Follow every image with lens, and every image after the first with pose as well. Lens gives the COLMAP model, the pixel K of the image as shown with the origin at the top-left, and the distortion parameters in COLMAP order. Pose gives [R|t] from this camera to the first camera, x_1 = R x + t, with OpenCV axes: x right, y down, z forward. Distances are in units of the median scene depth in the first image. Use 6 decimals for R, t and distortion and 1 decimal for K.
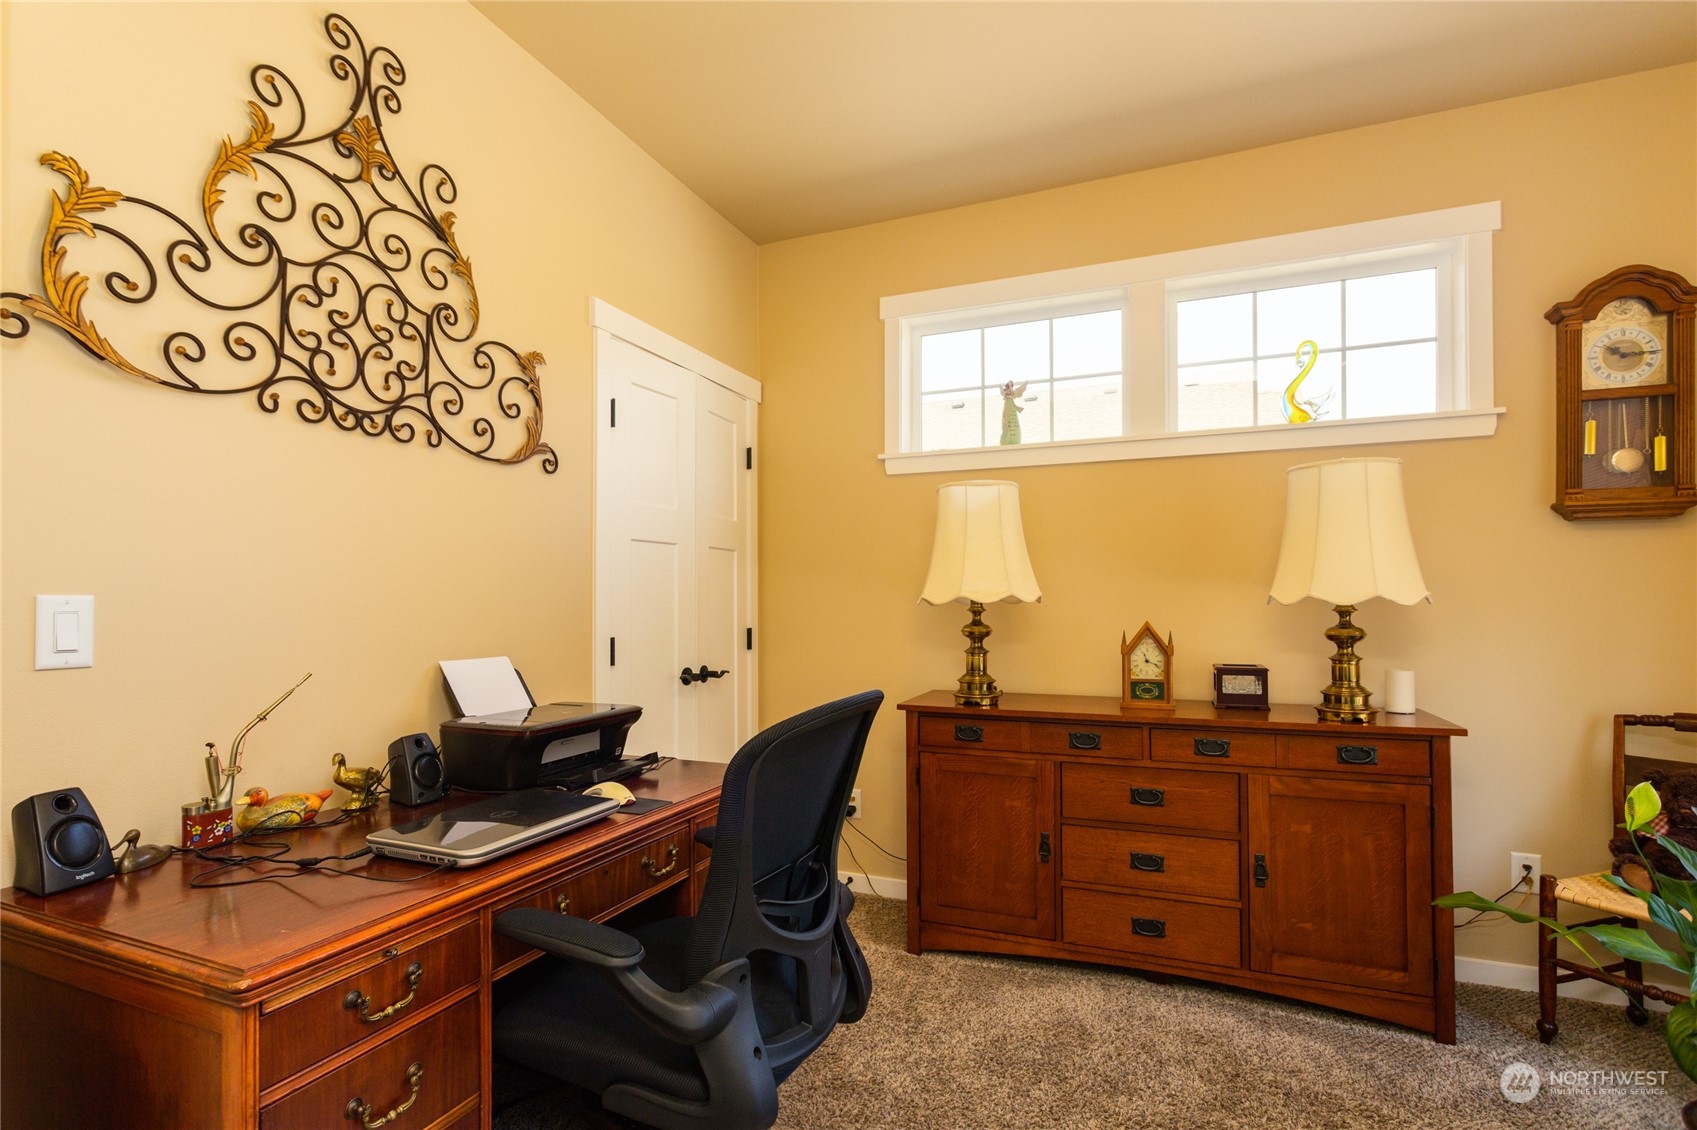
lens RADIAL K [[822.0, 0, 834.6], [0, 822.0, 590.9], [0, 0, 1]] dist [0.002127, 0.001180]
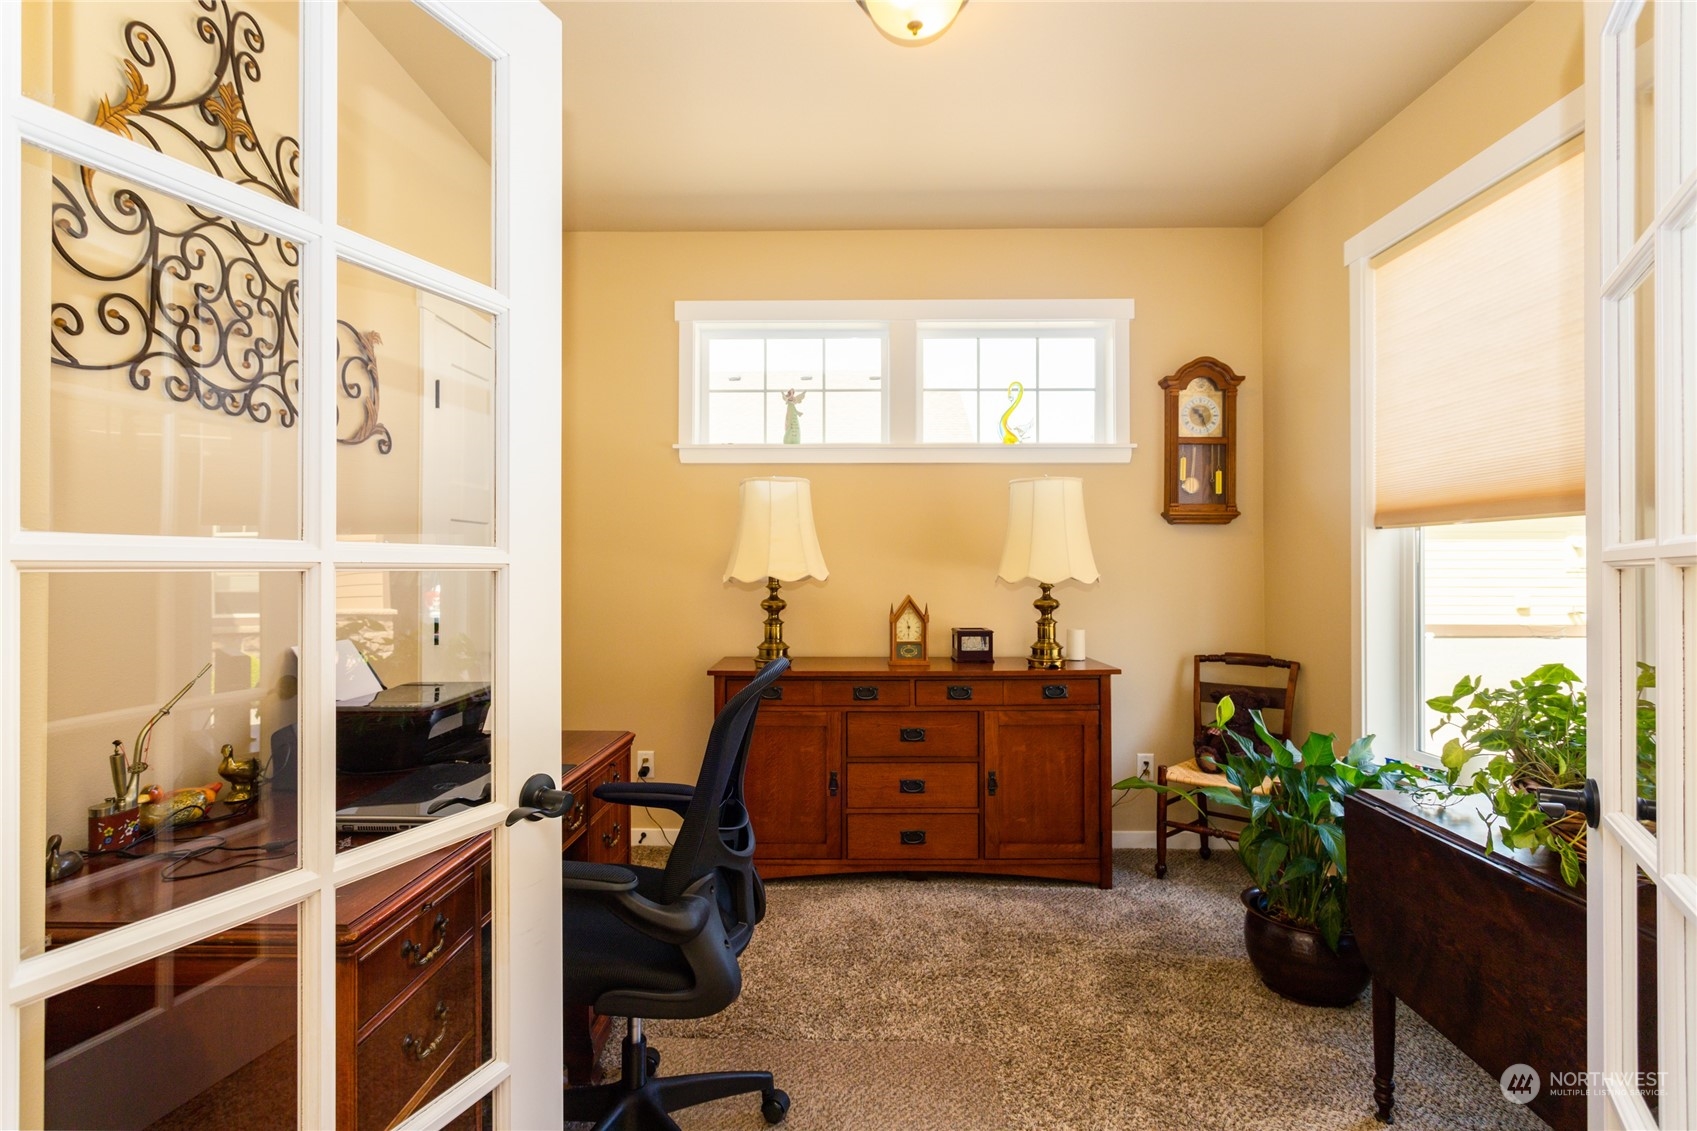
lens RADIAL K [[804.0, 0, 846.0], [0, 804.0, 561.5], [0, 0, 1]] dist [0.000212, 0.000508]
pose [[0.925294, 0.006027, 0.379203, -0.197849], [-0.007343, 0.999971, 0.002026, -0.019013], [-0.379180, -0.004659, 0.925311, -0.112171]]
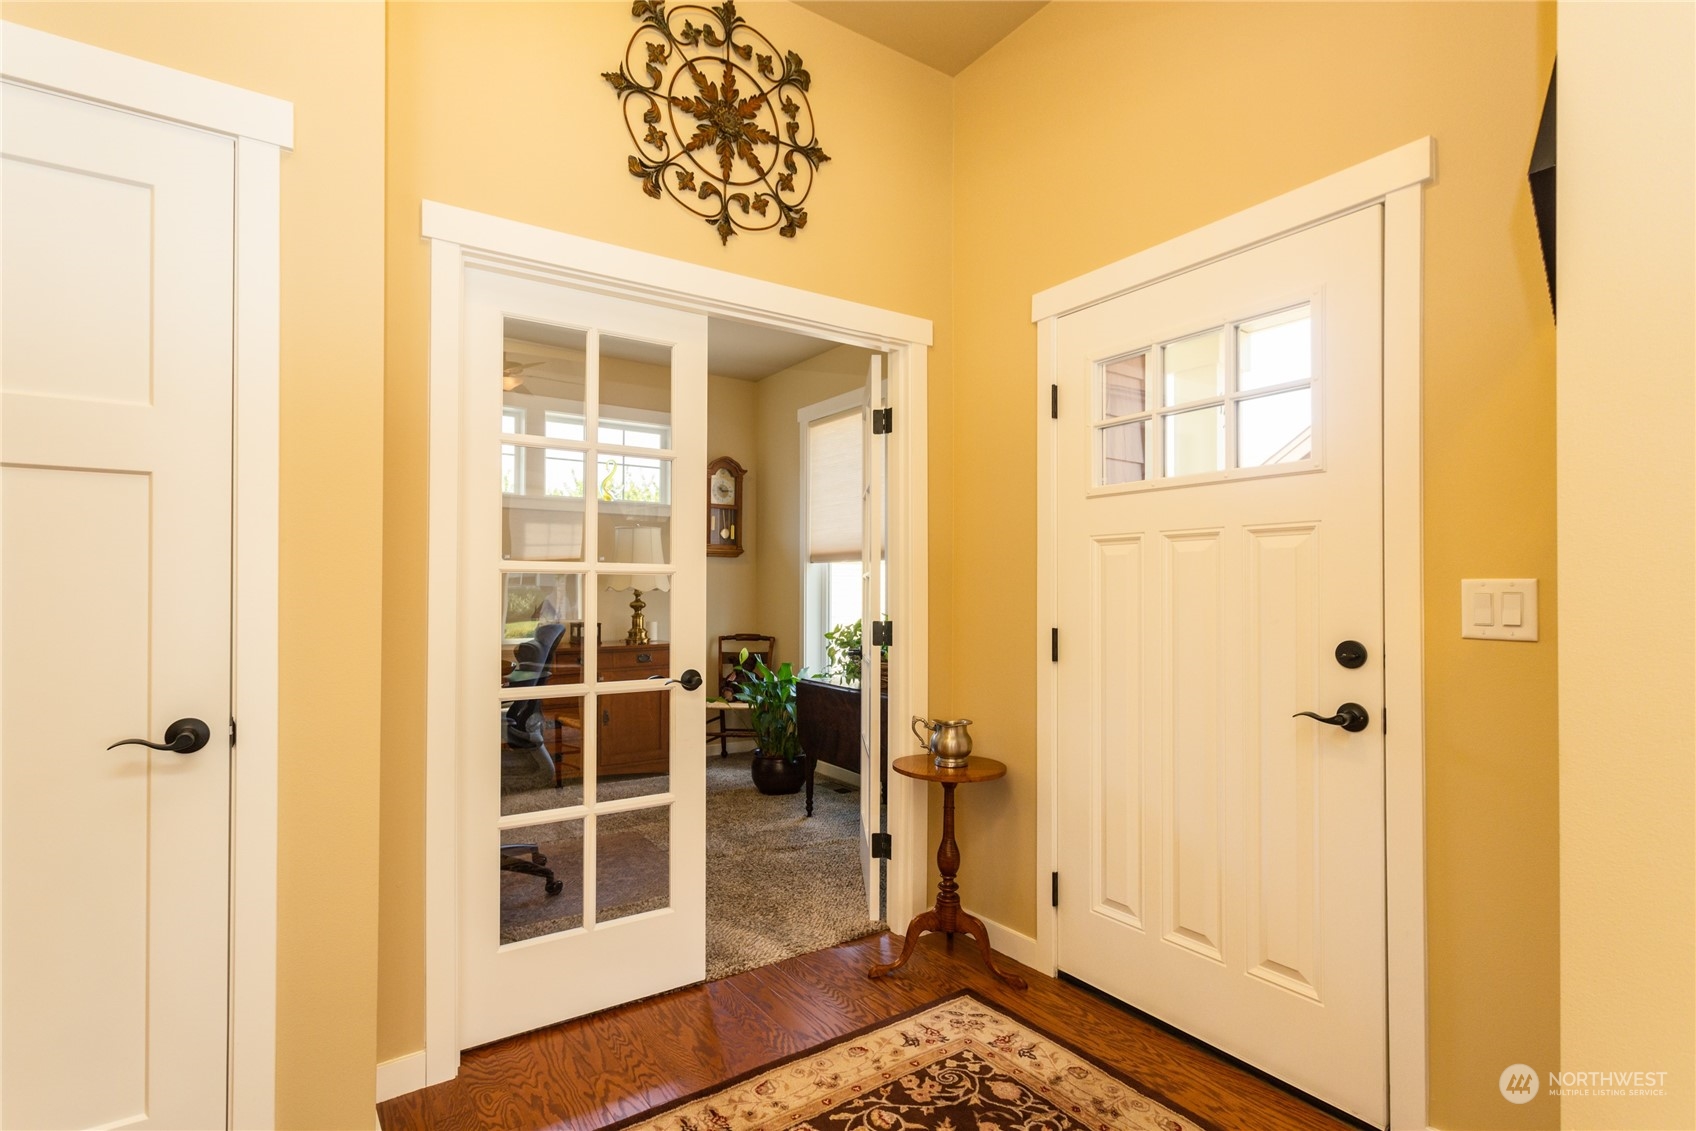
lens RADIAL K [[810.8, 0, 848.7], [0, 810.8, 586.9], [0, 0, 1]] dist [0.001009, 0.002335]
pose [[0.533962, 0.009555, 0.845454, -0.914213], [-0.013640, 0.999903, -0.002686, 0.003241], [-0.845398, -0.010098, 0.534041, -0.633351]]
